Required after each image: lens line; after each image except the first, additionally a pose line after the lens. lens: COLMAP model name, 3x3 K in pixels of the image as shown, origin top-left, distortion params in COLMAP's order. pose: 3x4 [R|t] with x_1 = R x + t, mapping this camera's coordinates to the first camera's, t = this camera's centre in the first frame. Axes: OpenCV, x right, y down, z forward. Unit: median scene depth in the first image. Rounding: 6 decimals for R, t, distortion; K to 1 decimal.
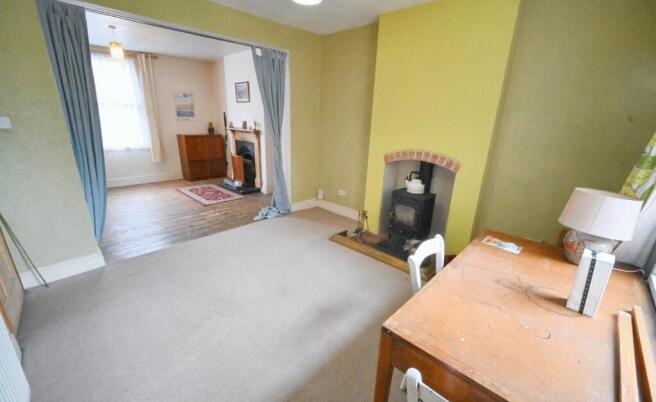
lens RADIAL K [[279.5, 0, 327.9], [0, 279.5, 201.6], [0, 0, 1]] dist [-0.002268, -0.000188]
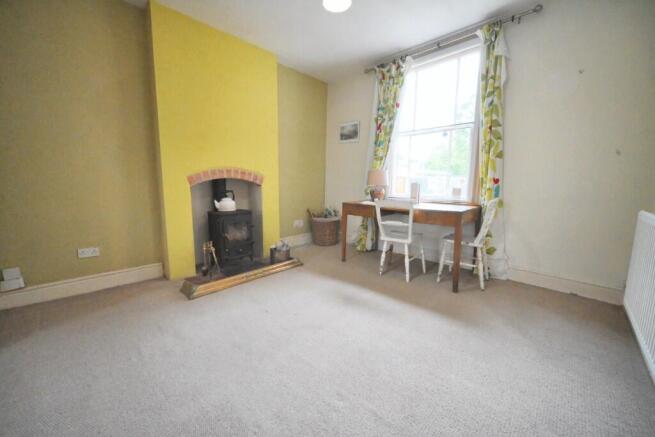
lens RADIAL K [[257.1, 0, 330.6], [0, 257.1, 216.6], [0, 0, 1]] dist [-0.001061, -0.000209]
pose [[-0.014425, -0.162752, 0.986562, -0.365704], [0.284558, 0.945198, 0.160089, -0.035137], [-0.958550, 0.283043, 0.032678, 0.386992]]
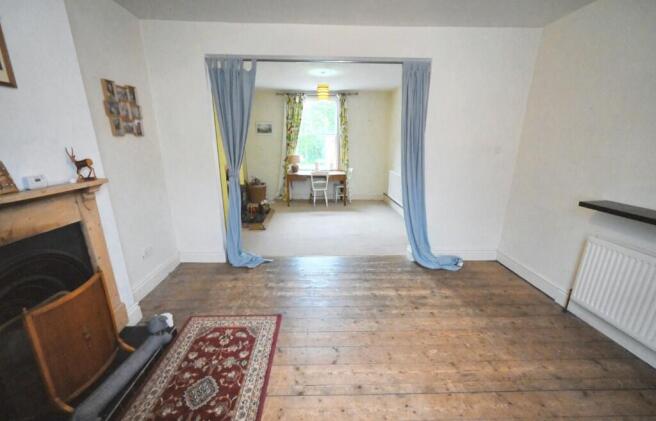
lens RADIAL K [[277.5, 0, 325.0], [0, 277.5, 216.3], [0, 0, 1]] dist [-0.000936, -0.000049]
pose [[-0.727484, -0.215010, 0.651566, -0.680121], [0.170566, 0.863148, 0.475270, -0.321431], [-0.664586, 0.456887, -0.591253, 0.996647]]
